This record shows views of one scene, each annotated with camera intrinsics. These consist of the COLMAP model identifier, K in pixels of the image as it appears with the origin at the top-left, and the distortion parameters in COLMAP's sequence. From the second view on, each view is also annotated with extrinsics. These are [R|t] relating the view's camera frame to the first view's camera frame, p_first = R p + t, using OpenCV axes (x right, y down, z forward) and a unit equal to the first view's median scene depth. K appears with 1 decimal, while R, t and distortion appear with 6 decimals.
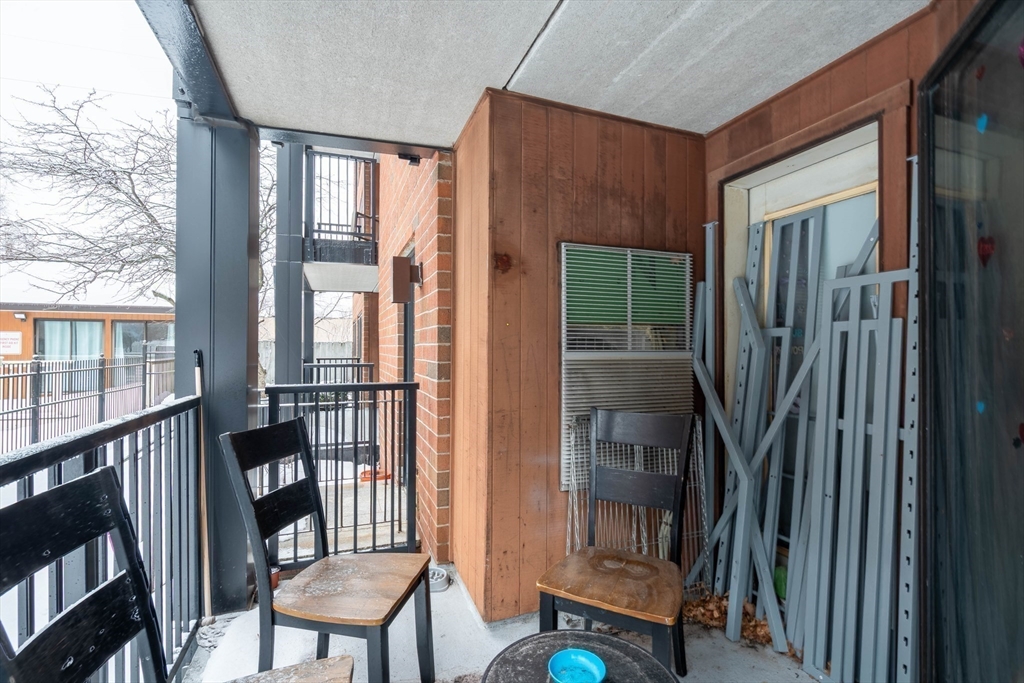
lens RADIAL K [[467.3, 0, 510.2], [0, 467.3, 346.8], [0, 0, 1]] dist [-0.003758, -0.000020]
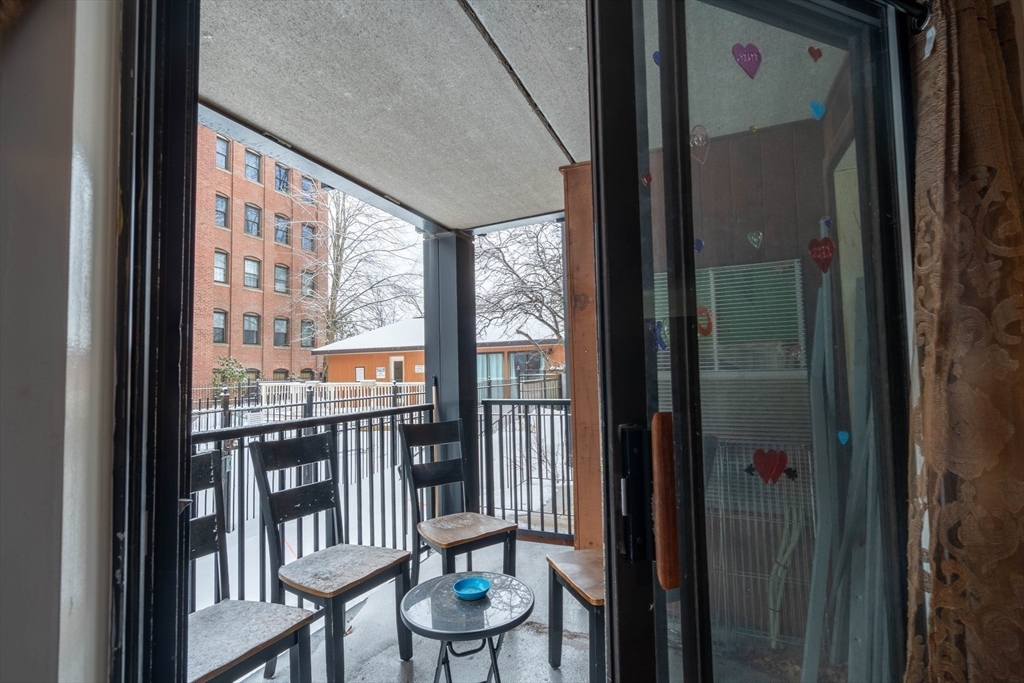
lens RADIAL K [[467.3, 0, 508.0], [0, 467.3, 344.9], [0, 0, 1]] dist [-0.003758, -0.000020]
pose [[0.721978, -0.055685, -0.689672, 0.586258], [0.024135, 0.998176, -0.055328, -0.002589], [0.691495, 0.023301, 0.722005, -0.009616]]
